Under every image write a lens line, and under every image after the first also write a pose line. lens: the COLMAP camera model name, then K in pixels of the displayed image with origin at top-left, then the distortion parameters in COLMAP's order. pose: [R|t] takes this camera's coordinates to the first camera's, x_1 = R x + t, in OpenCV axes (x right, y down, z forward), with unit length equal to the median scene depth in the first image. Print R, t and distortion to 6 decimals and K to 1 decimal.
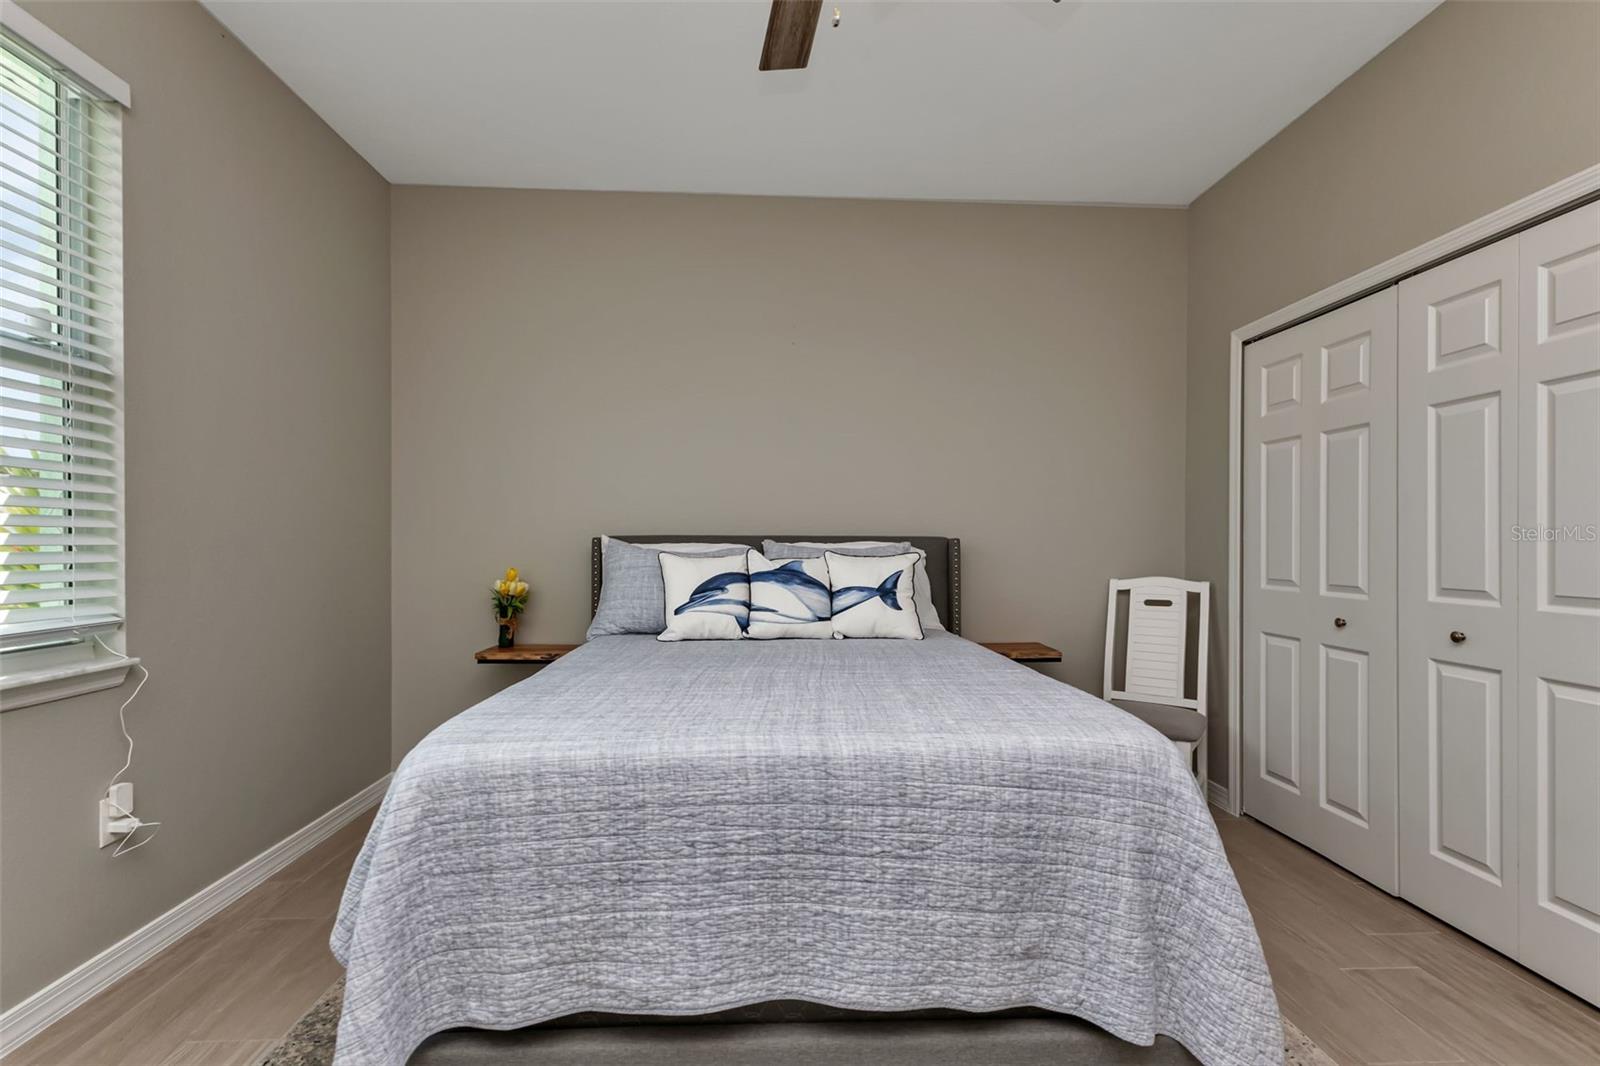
lens RADIAL K [[738.7, 0, 791.8], [0, 738.7, 533.0], [0, 0, 1]] dist [0.010670, 0.000381]
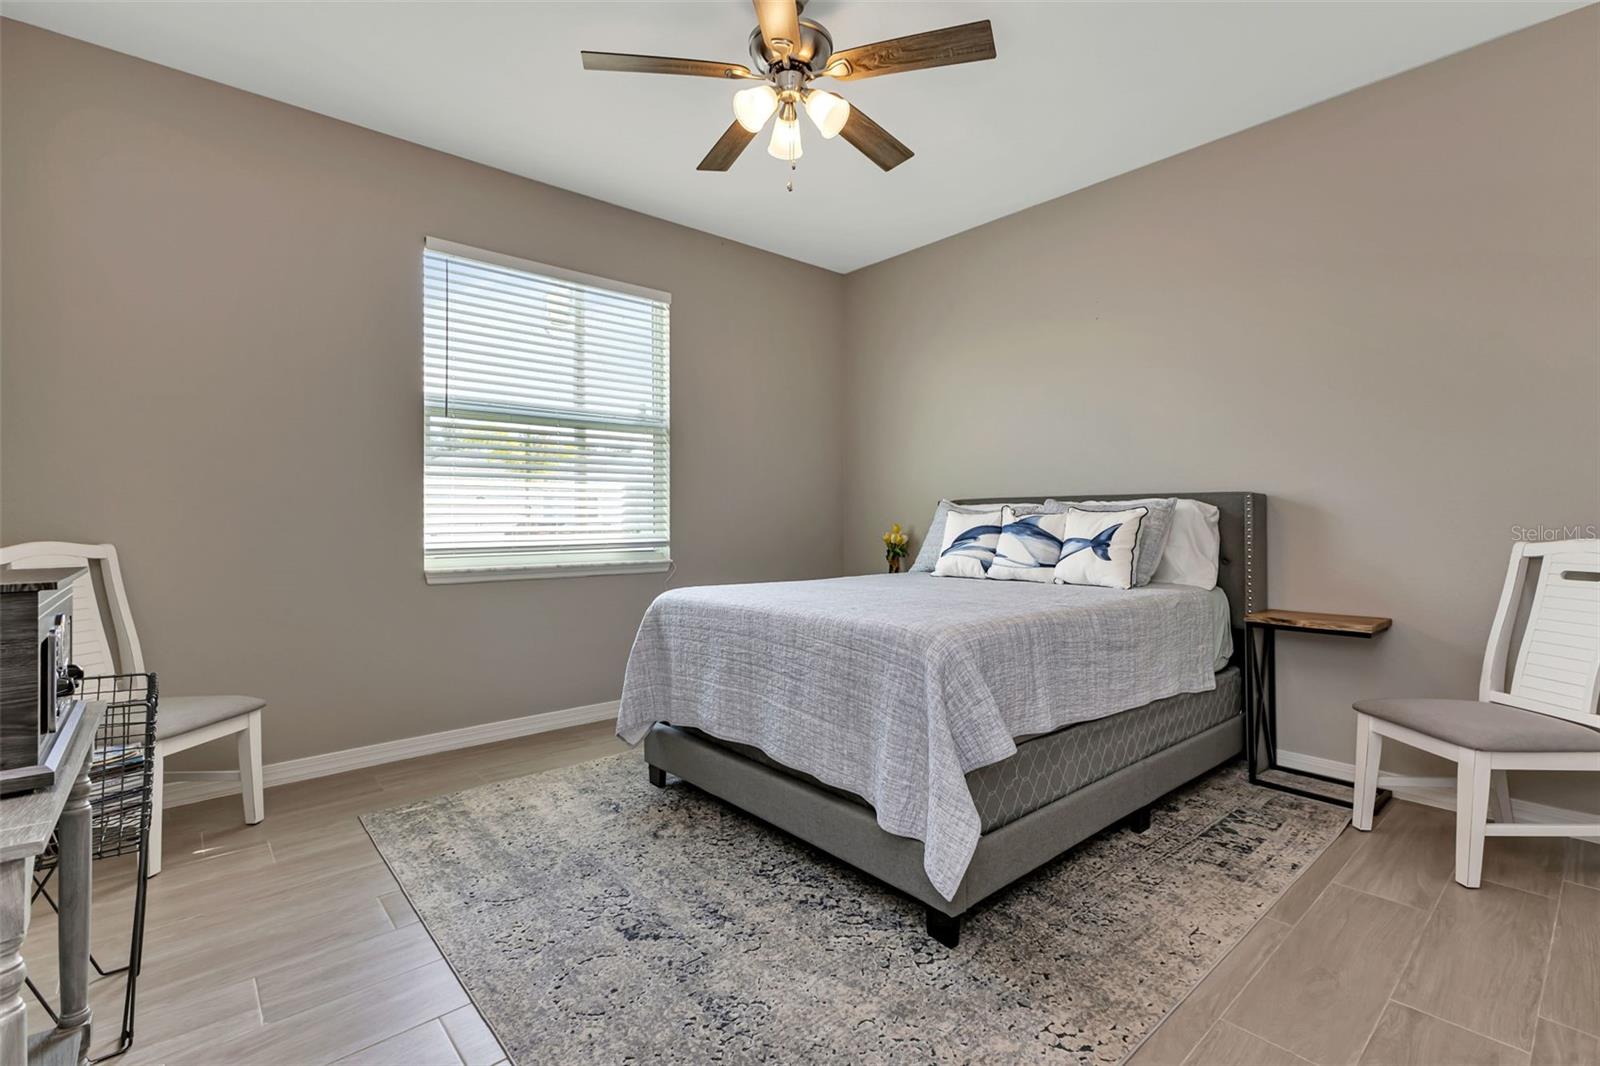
lens RADIAL K [[729.3, 0, 795.1], [0, 729.3, 508.6], [0, 0, 1]] dist [0.013432, -0.000839]
pose [[0.617136, -0.016337, -0.786687, 0.702774], [0.013284, 0.999858, -0.010343, 0.034691], [0.786745, -0.004067, 0.617265, -0.007297]]
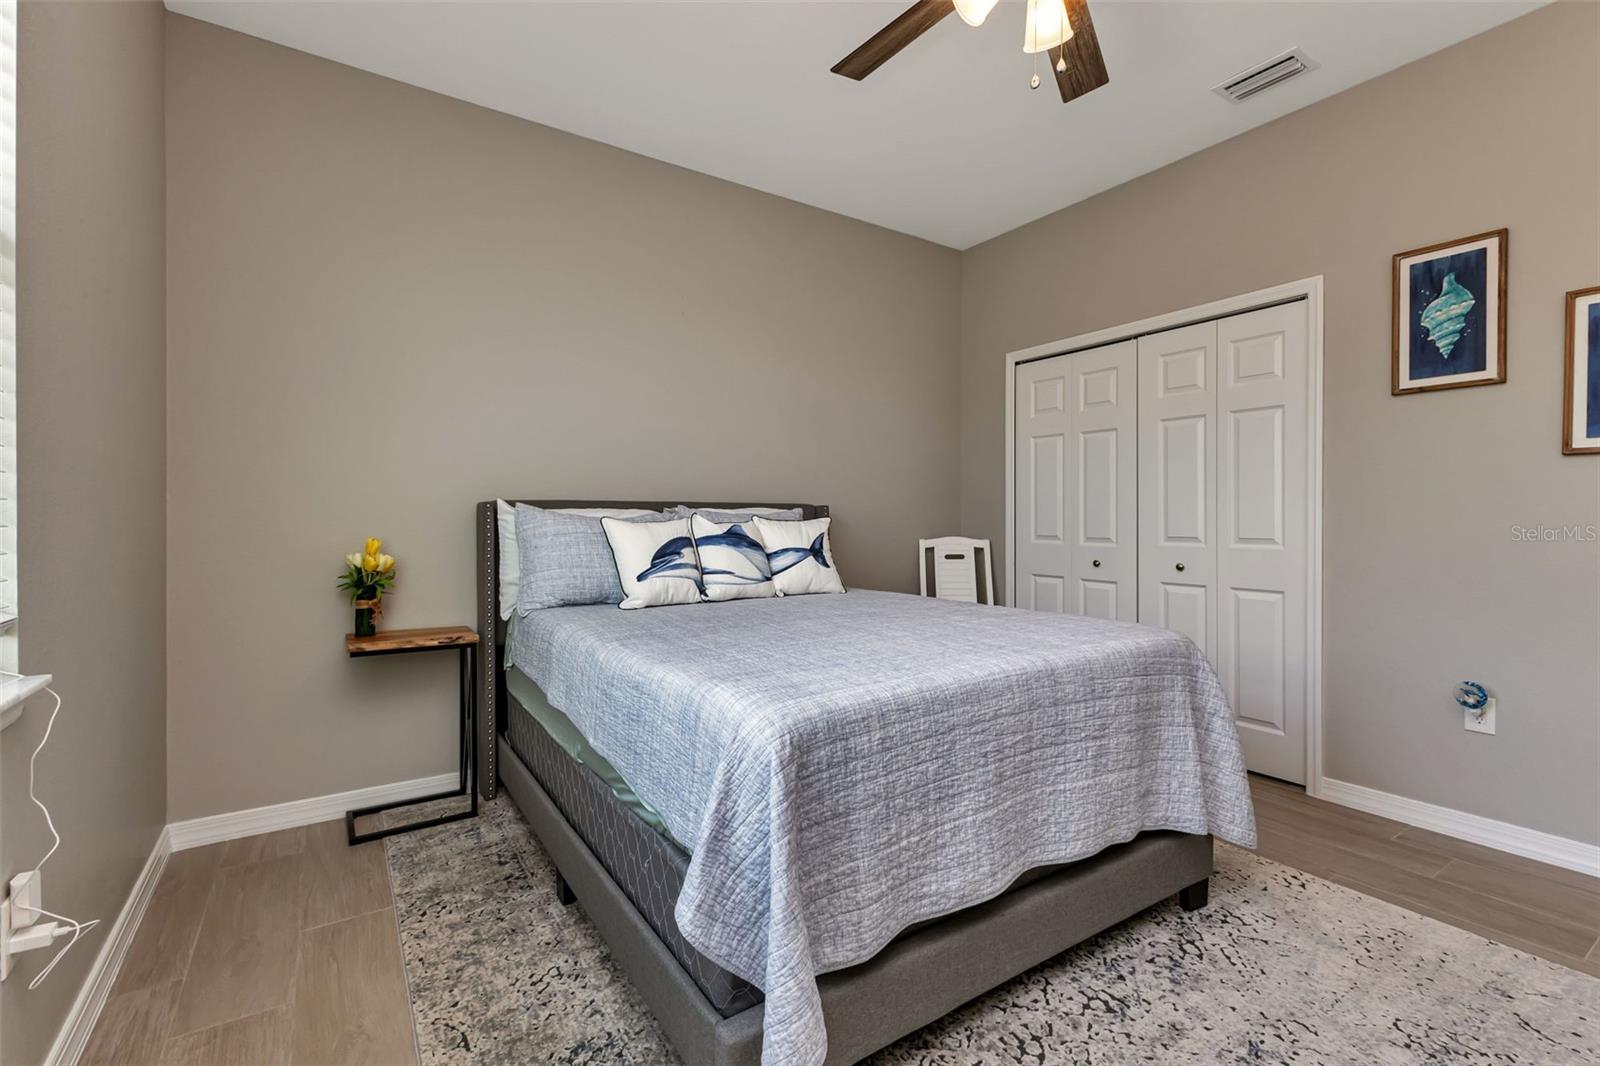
lens RADIAL K [[722.0, 0, 802.1], [0, 722.0, 509.5], [0, 0, 1]] dist [0.009670, 0.000124]
pose [[0.850992, 0.003451, 0.525167, -0.469182], [-0.004337, 0.999990, 0.000458, 0.015560], [-0.525160, -0.002668, 0.850999, 0.085279]]
